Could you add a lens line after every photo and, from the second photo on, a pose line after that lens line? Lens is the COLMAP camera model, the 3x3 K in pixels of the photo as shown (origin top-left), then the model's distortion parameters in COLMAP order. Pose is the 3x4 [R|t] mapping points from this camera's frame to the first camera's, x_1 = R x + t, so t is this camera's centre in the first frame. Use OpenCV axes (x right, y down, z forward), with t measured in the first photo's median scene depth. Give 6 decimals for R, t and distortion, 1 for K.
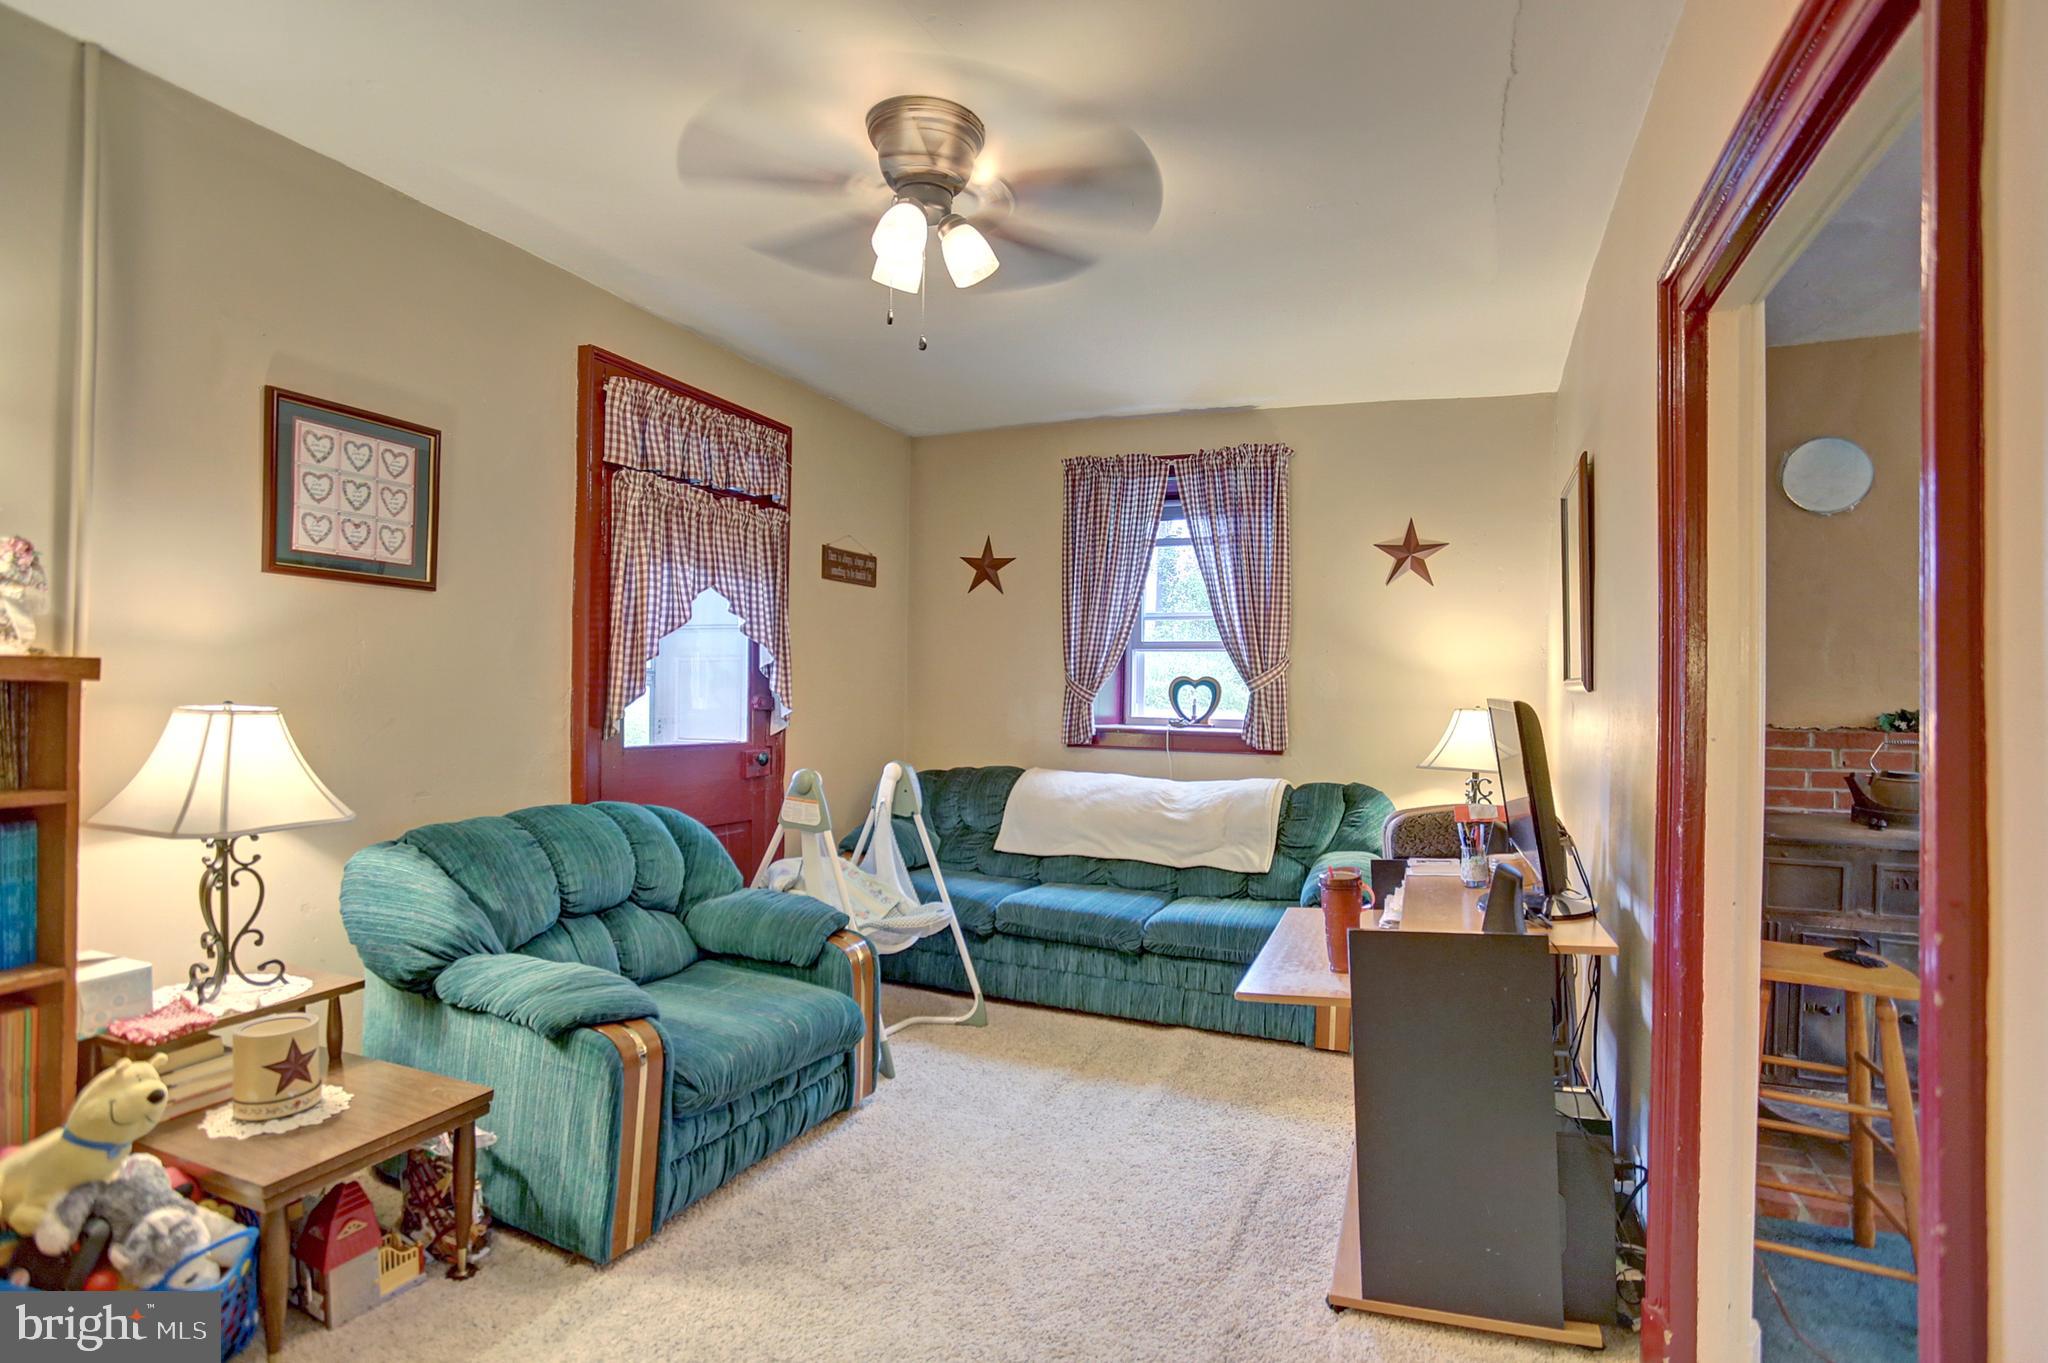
lens RADIAL K [[1026.8, 0, 1024.0], [0, 1026.8, 681.5], [0, 0, 1]] dist [-0.056888, 0.025188]
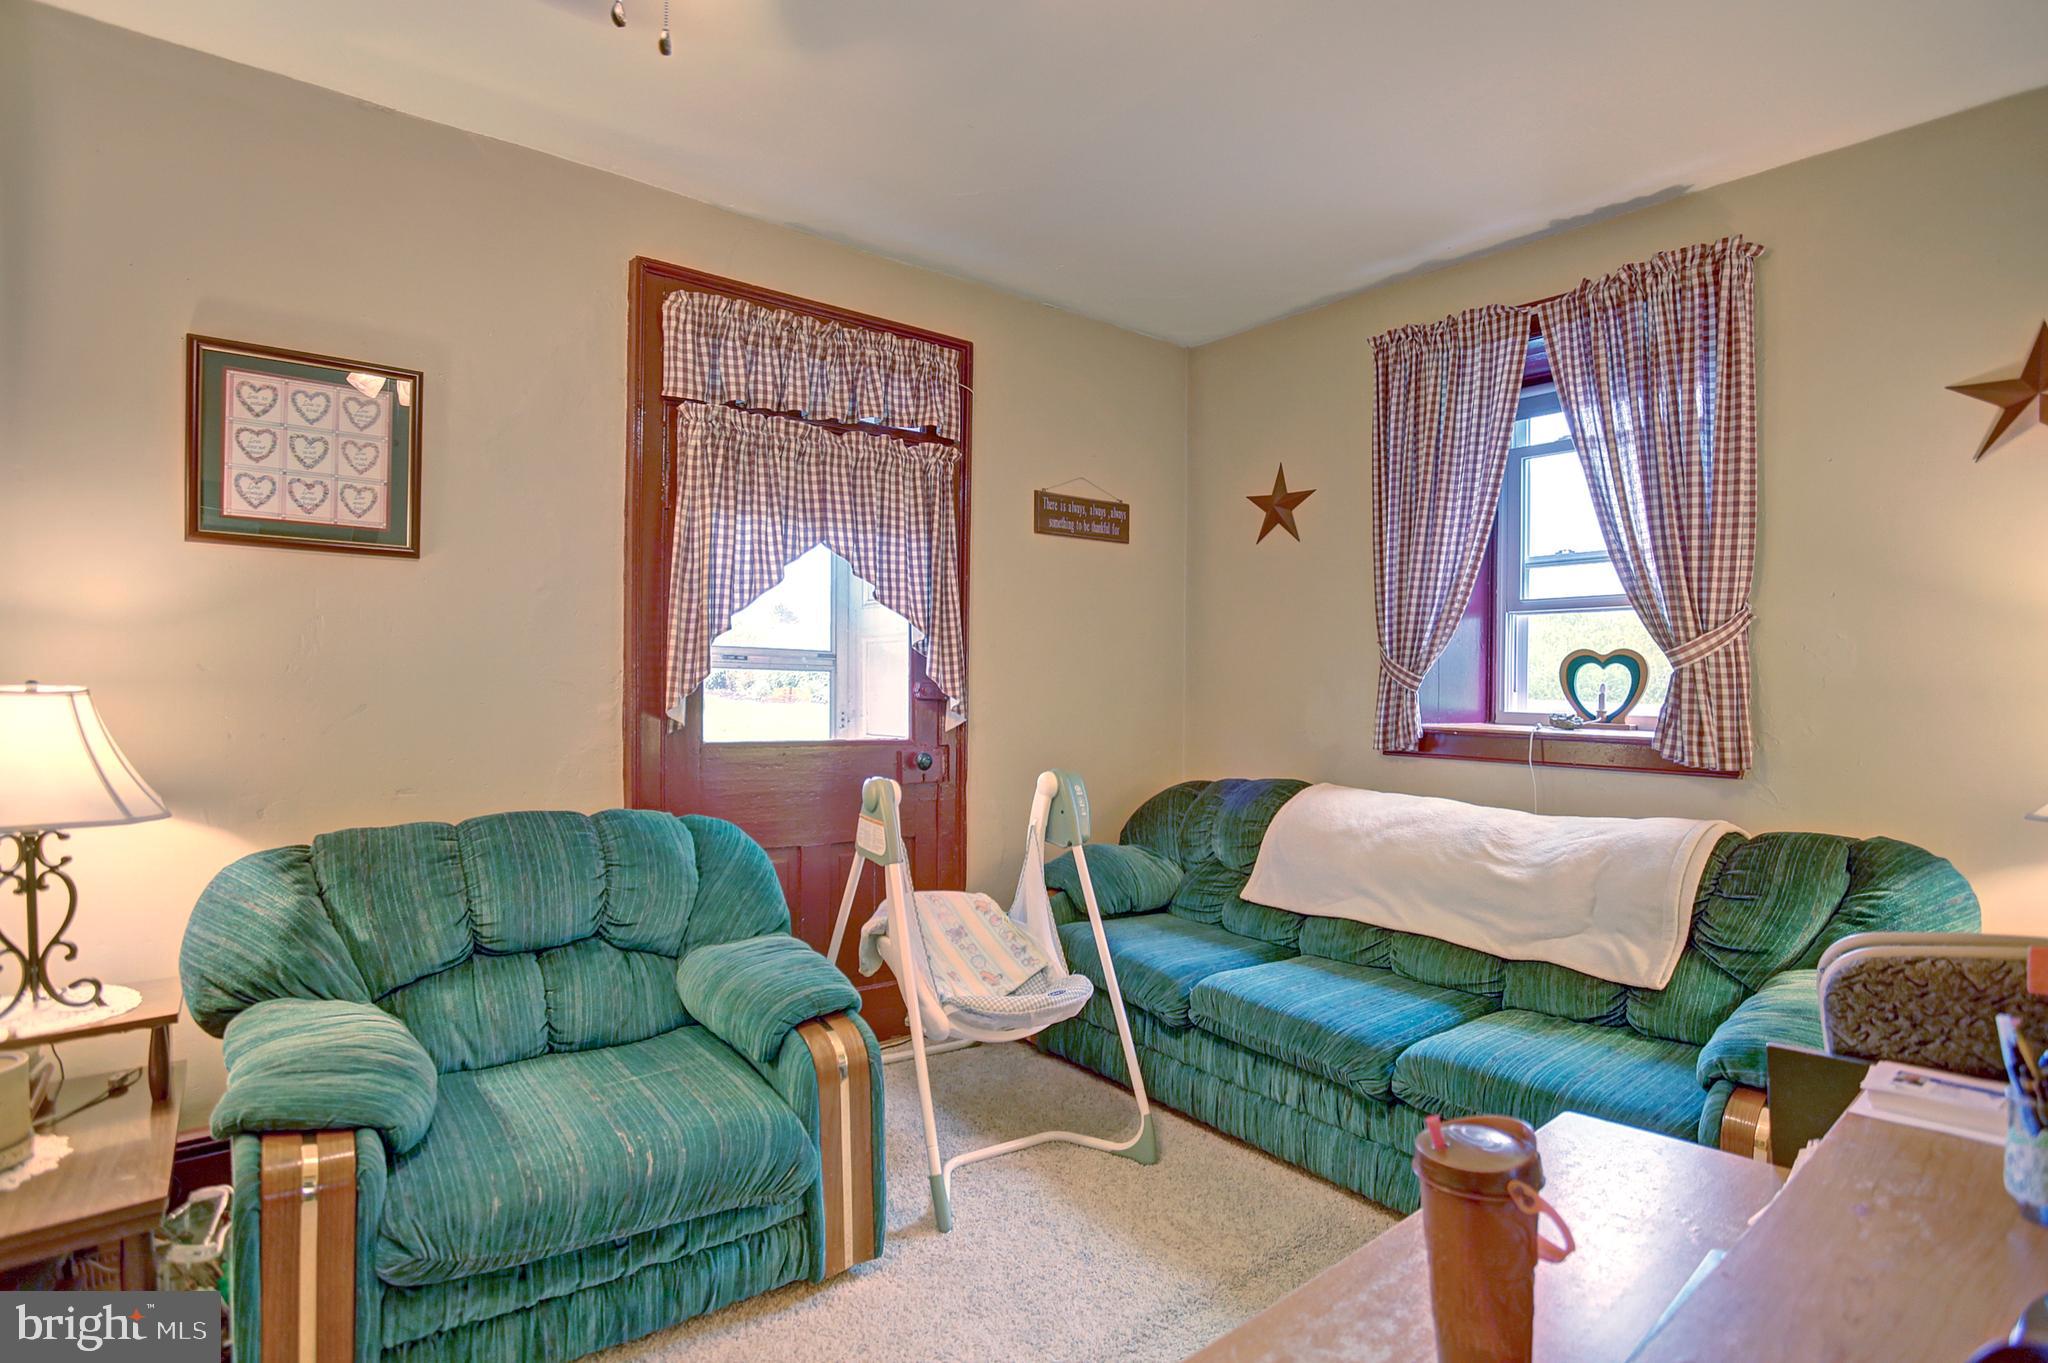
lens RADIAL K [[1013.9, 0, 1000.2], [0, 1013.9, 697.2], [0, 0, 1]] dist [-0.076041, 0.038139]
pose [[0.866564, -0.001829, -0.499062, 0.201766], [0.009959, 0.999858, 0.013628, 0.017346], [0.498966, -0.016780, 0.866459, 0.374142]]
